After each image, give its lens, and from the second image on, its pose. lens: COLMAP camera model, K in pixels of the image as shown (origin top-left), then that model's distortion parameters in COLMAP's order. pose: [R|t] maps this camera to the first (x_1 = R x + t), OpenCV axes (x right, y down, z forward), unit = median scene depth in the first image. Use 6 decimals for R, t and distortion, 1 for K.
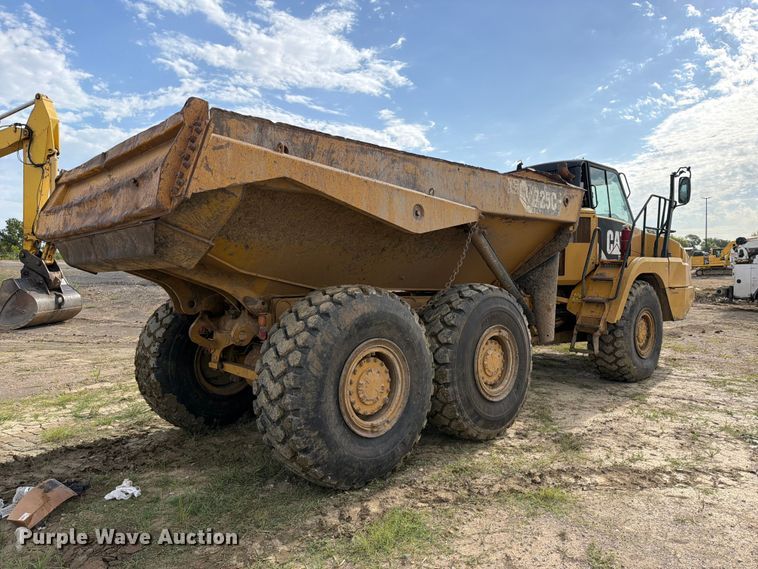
lens RADIAL K [[543.5, 0, 380.5], [0, 543.5, 283.1], [0, 0, 1]] dist [0.015781, -0.017740]
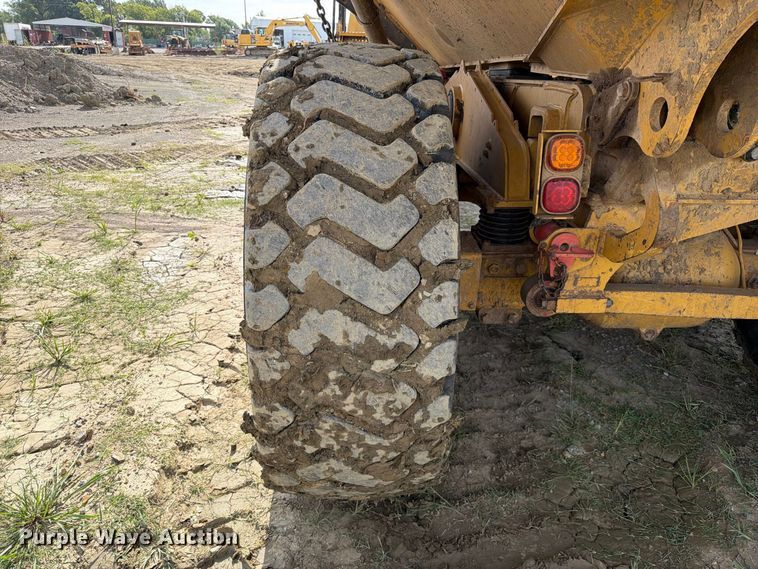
lens RADIAL K [[543.5, 0, 374.8], [0, 543.5, 282.5], [0, 0, 1]] dist [0.015781, -0.017740]
pose [[0.666910, -0.260553, 0.698100, -1.666944], [-0.027247, 0.927719, 0.372284, 0.051217], [-0.744640, -0.267301, 0.611605, 2.421464]]
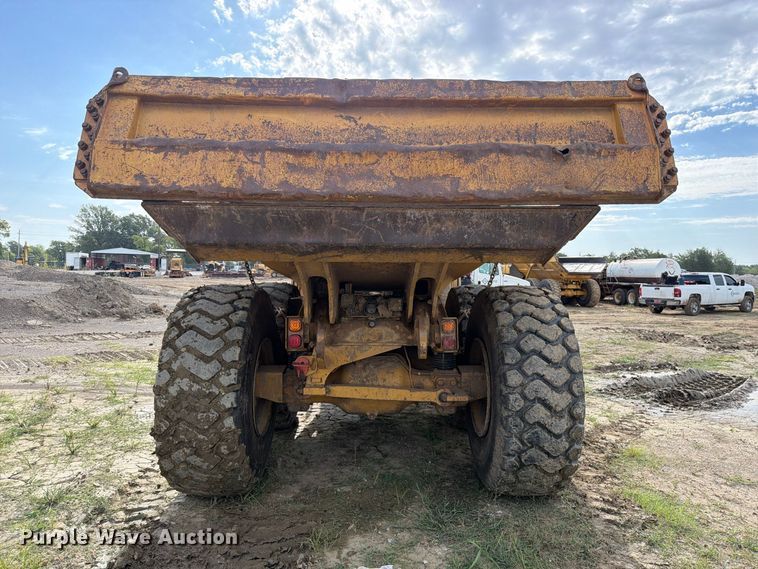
lens RADIAL K [[543.5, 0, 382.6], [0, 543.5, 279.5], [0, 0, 1]] dist [0.015781, -0.017740]
pose [[0.685802, 0.013177, 0.727668, -2.117413], [-0.016317, 0.999863, -0.002727, -0.002102], [-0.727605, -0.010003, 0.685924, 1.155396]]
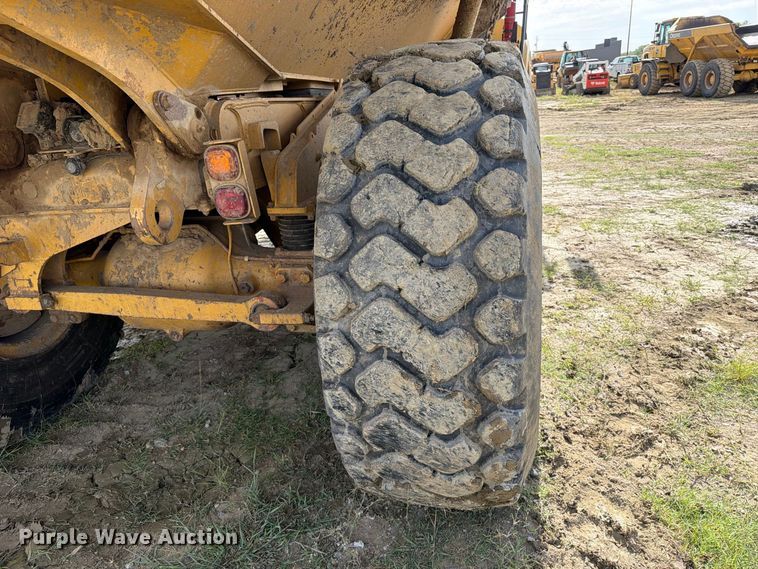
lens RADIAL K [[543.5, 0, 382.0], [0, 543.5, 289.7], [0, 0, 1]] dist [0.015781, -0.017740]
pose [[0.842995, -0.236384, 0.483200, -0.748805], [0.073526, 0.940476, 0.331812, 0.083870], [-0.532873, -0.244187, 0.810197, 1.487297]]
